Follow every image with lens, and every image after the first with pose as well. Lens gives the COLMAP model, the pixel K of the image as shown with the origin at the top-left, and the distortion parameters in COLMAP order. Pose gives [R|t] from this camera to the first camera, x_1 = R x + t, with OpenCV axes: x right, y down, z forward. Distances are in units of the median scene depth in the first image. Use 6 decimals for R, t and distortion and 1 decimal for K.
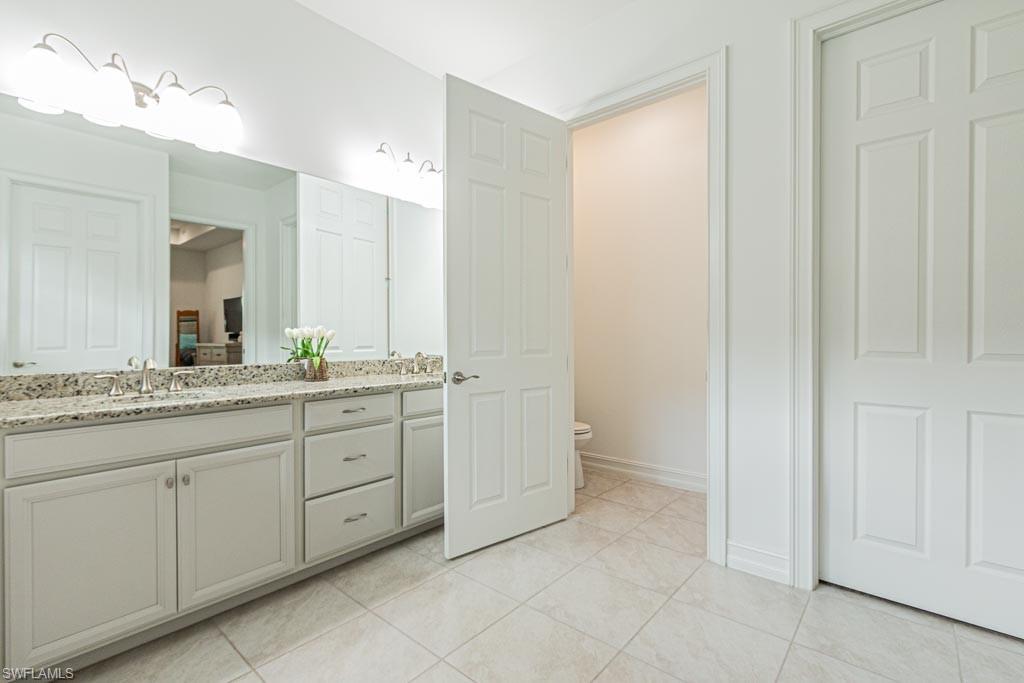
lens RADIAL K [[457.1, 0, 512.0], [0, 457.1, 341.5], [0, 0, 1]] dist [-0.001267, -0.000280]
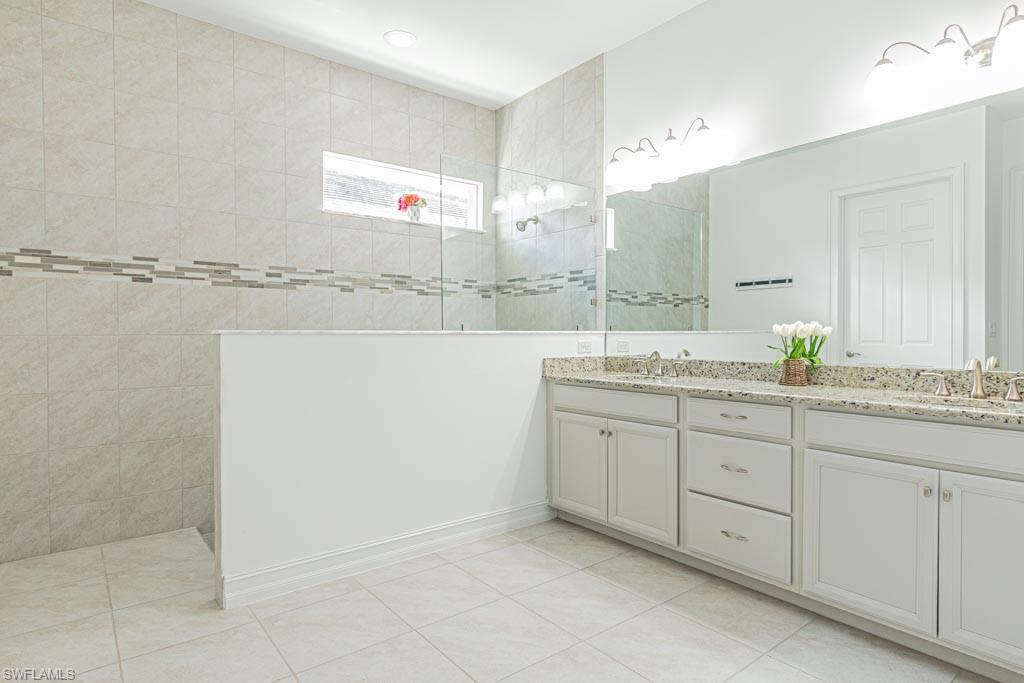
lens RADIAL K [[564.1, 0, 512.0], [0, 564.1, 341.5], [0, 0, 1]] dist [-0.002535, 0.000000]
pose [[-0.185451, 0.018191, -0.982485, 0.813160], [-0.004308, 0.999804, 0.019325, -0.017021], [0.982644, 0.007817, -0.185336, 0.761545]]
